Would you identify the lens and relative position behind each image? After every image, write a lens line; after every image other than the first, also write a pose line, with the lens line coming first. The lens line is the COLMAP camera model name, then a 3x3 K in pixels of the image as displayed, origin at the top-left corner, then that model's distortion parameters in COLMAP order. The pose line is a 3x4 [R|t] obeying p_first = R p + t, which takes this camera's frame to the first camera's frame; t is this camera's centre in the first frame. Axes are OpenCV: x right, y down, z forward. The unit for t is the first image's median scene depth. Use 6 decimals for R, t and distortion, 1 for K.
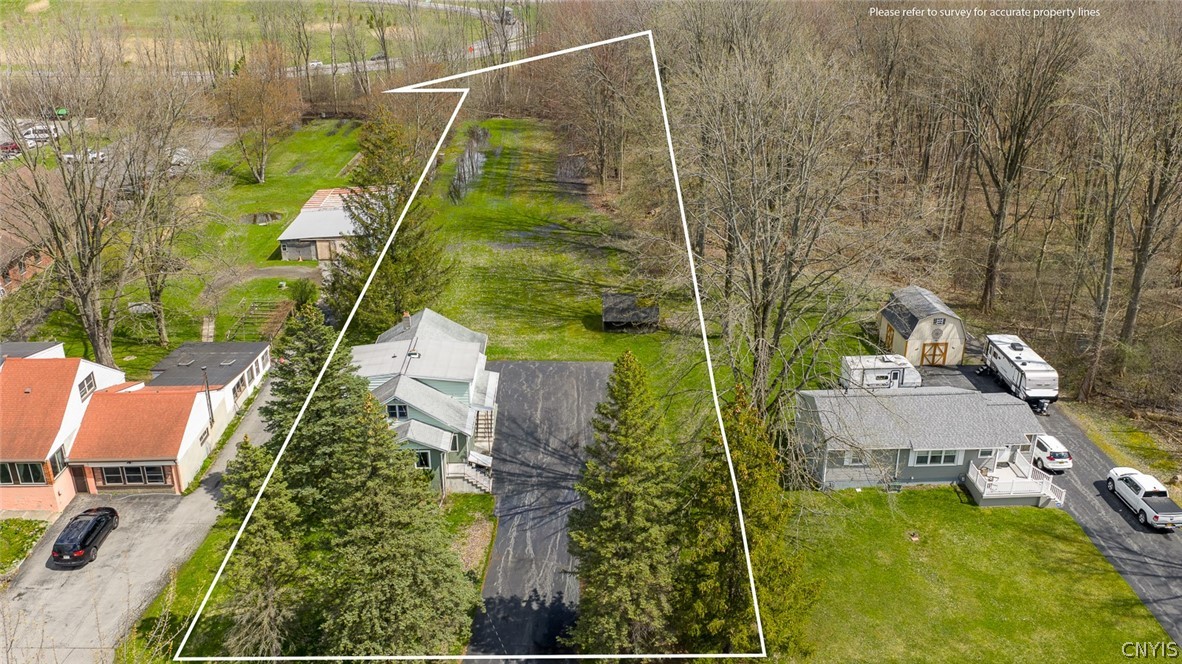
lens RADIAL K [[958.1, 0, 591.3], [0, 958.1, 333.4], [0, 0, 1]] dist [0.009799, -0.018843]
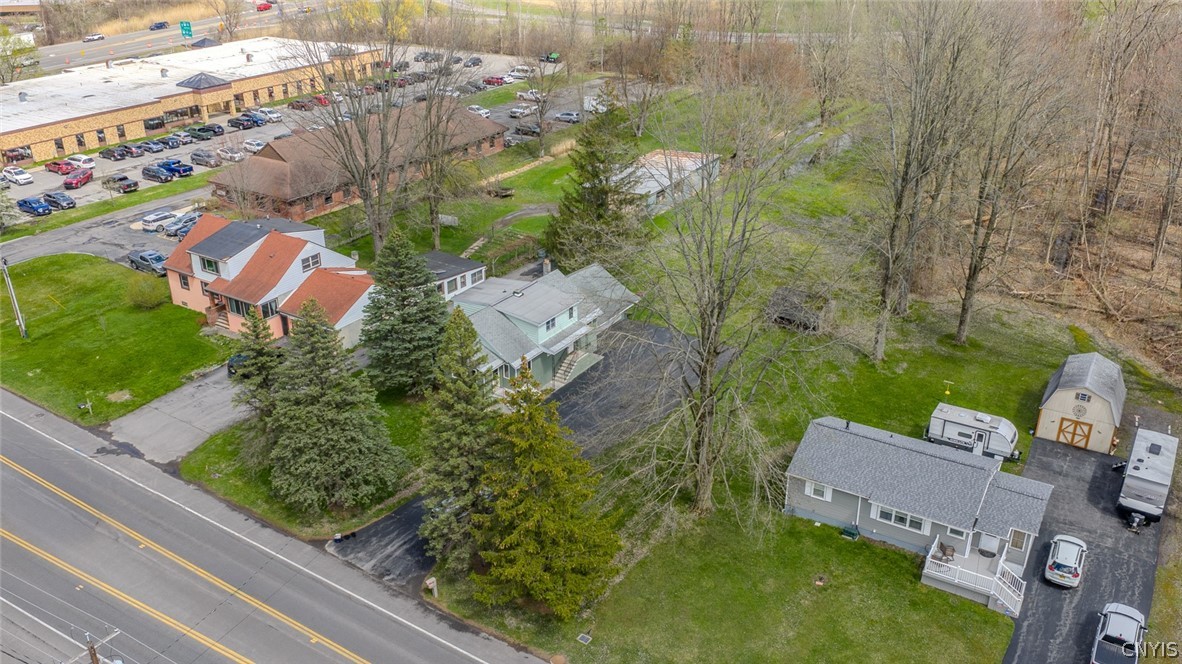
lens RADIAL K [[958.1, 0, 592.0], [0, 958.1, 330.7], [0, 0, 1]] dist [0.009799, -0.018843]
pose [[0.833837, 0.237978, -0.498079, 0.499711], [-0.222672, 0.970638, 0.090986, -0.061687], [0.505107, 0.035041, 0.862345, 0.036216]]
